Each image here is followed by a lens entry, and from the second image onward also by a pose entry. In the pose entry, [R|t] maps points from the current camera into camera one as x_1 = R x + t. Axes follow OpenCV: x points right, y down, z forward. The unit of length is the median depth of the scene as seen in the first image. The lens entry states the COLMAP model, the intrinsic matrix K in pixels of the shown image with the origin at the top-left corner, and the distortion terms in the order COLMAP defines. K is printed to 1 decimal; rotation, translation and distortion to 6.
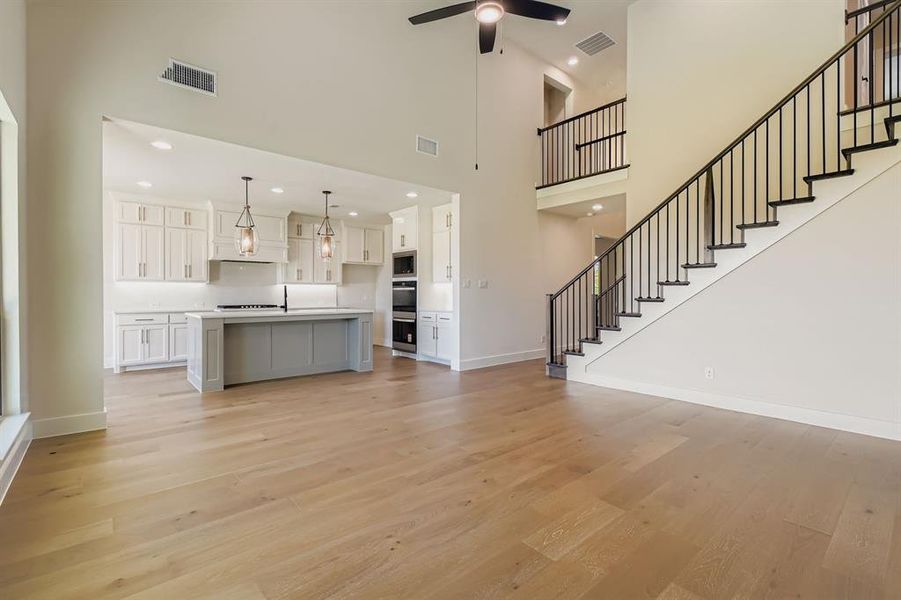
lens RADIAL K [[413.2, 0, 449.5], [0, 413.2, 293.9], [0, 0, 1]] dist [0.003063, -0.000033]
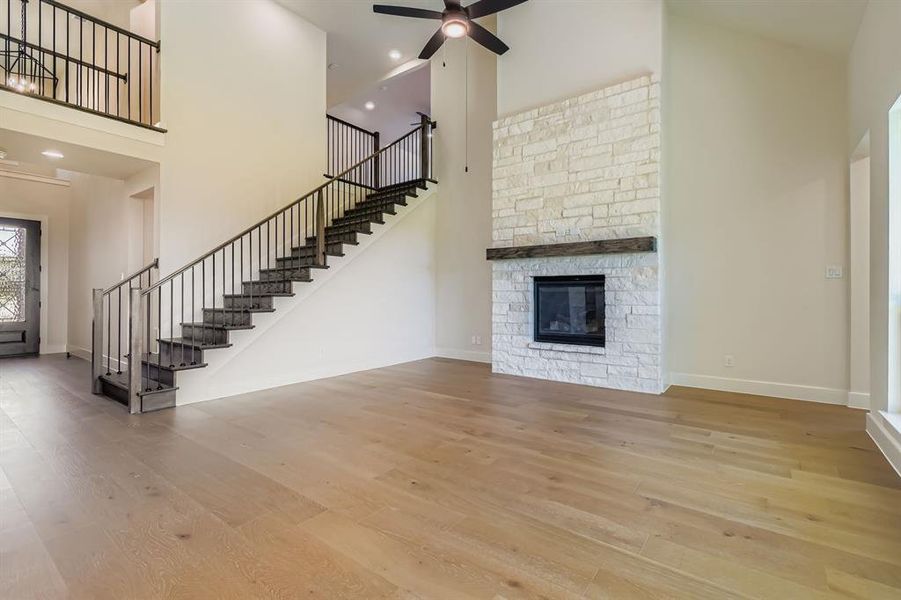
lens RADIAL K [[410.6, 0, 447.6], [0, 410.6, 290.6], [0, 0, 1]] dist [0.001181, 0.000094]
pose [[-0.215481, 0.005764, 0.976491, -0.409912], [-0.000822, 0.999981, -0.006085, 0.006784], [-0.976508, -0.002114, -0.215472, 0.539977]]
